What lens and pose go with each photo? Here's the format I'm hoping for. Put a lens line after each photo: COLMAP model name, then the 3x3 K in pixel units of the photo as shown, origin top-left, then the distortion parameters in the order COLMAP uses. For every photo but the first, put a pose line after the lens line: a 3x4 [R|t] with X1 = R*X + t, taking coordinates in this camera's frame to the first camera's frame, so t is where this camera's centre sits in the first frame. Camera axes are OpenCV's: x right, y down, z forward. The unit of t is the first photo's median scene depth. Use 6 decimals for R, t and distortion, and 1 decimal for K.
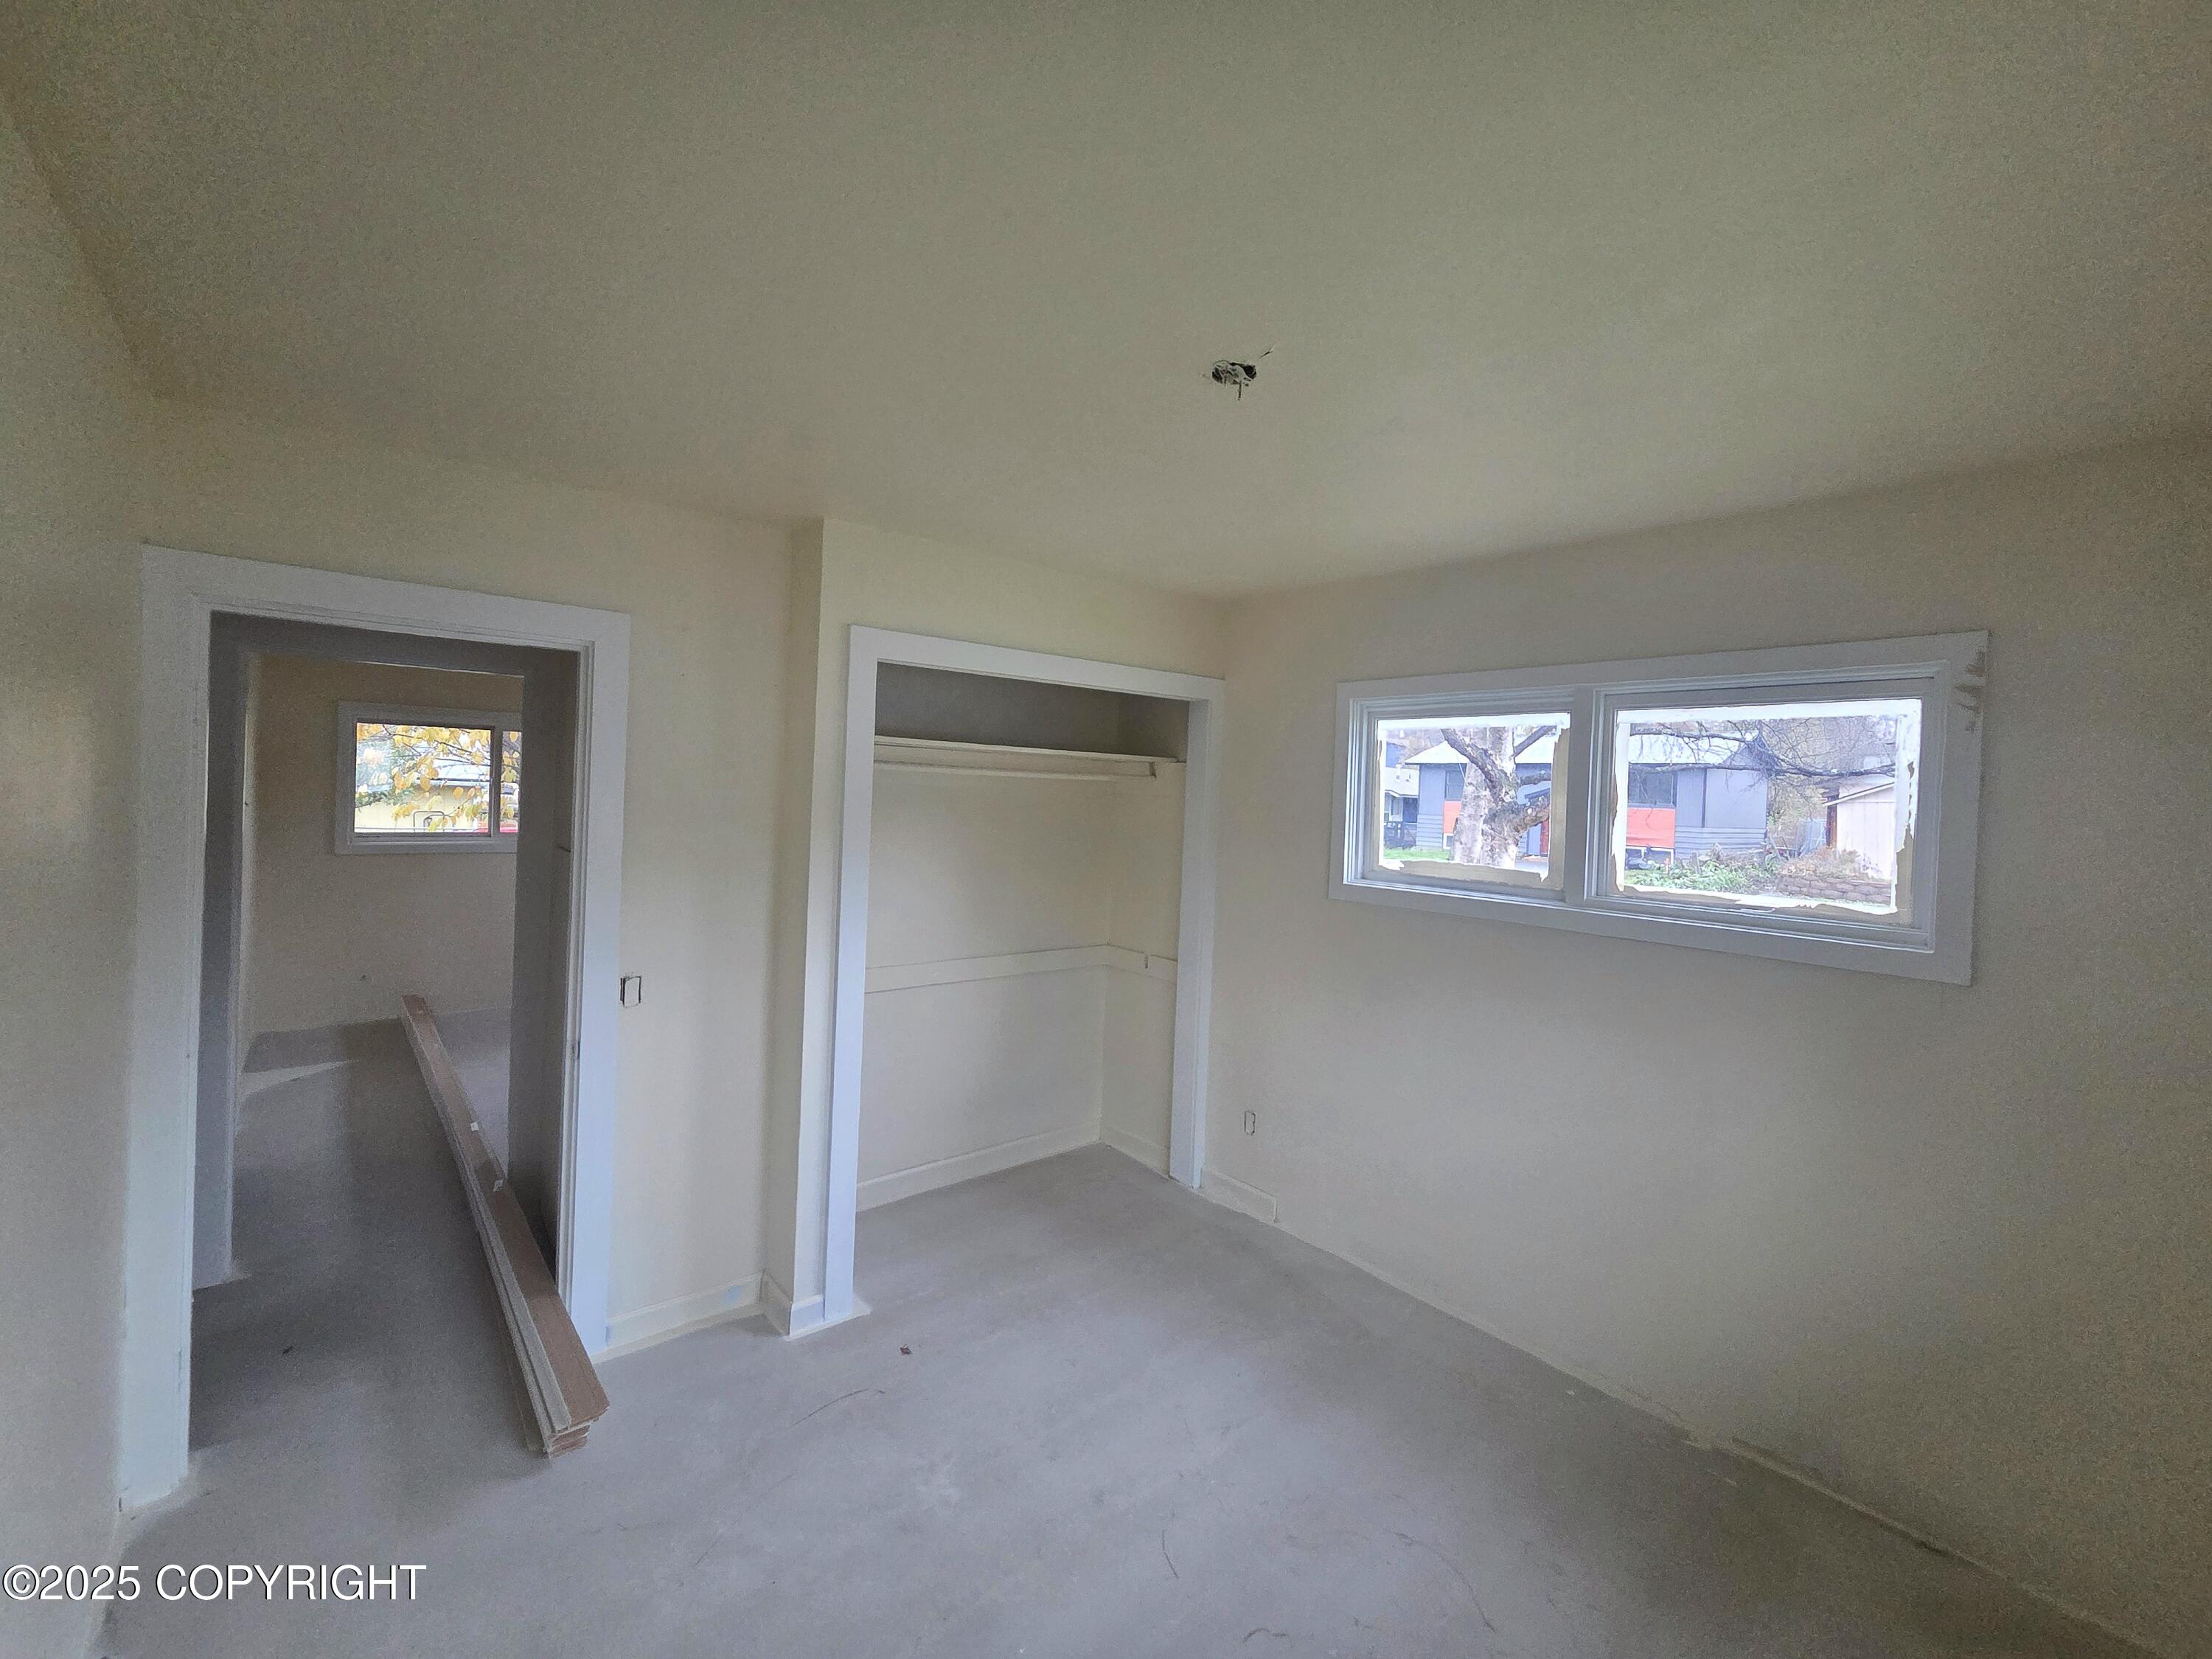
lens RADIAL K [[905.7, 0, 1097.1], [0, 905.7, 798.5], [0, 0, 1]] dist [0.001465, 0.000210]
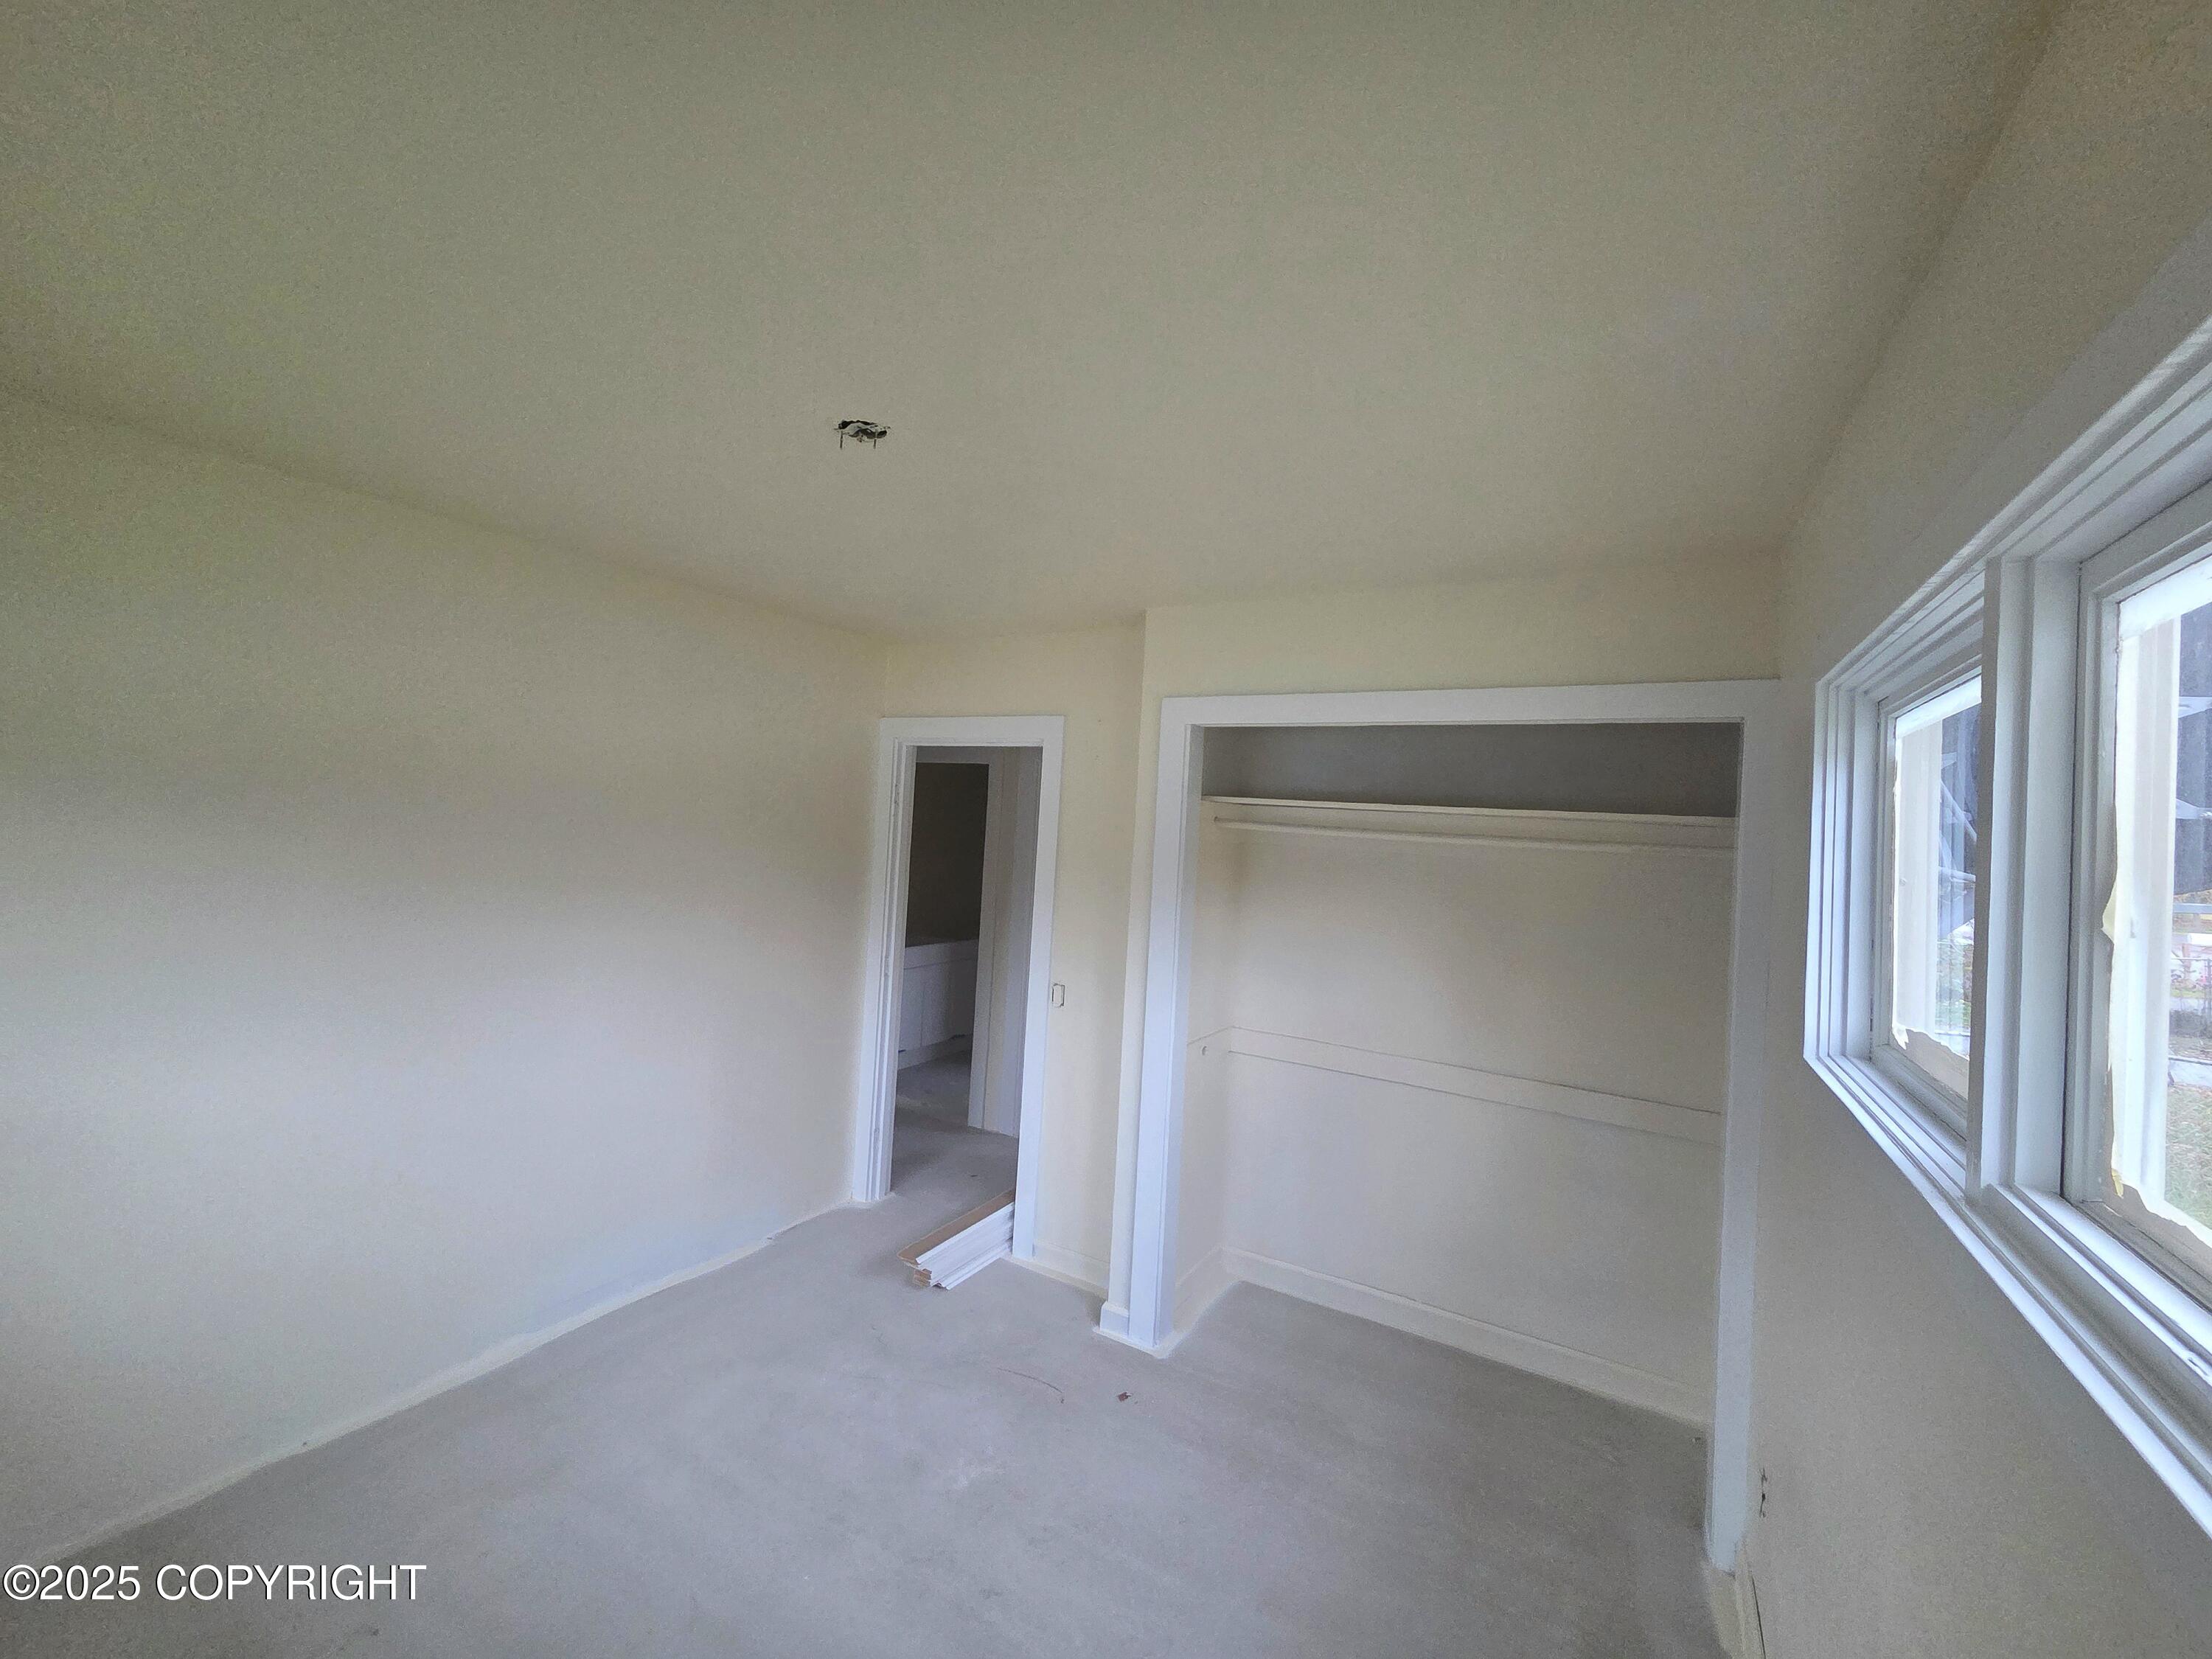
lens RADIAL K [[900.0, 0, 1112.8], [0, 900.0, 794.9], [0, 0, 1]] dist [-0.001193, -0.000281]
pose [[0.353200, -0.047230, -0.934355, 0.725936], [-0.059737, 0.995548, -0.072904, 0.012539], [0.933639, 0.081565, 0.348806, 0.558144]]
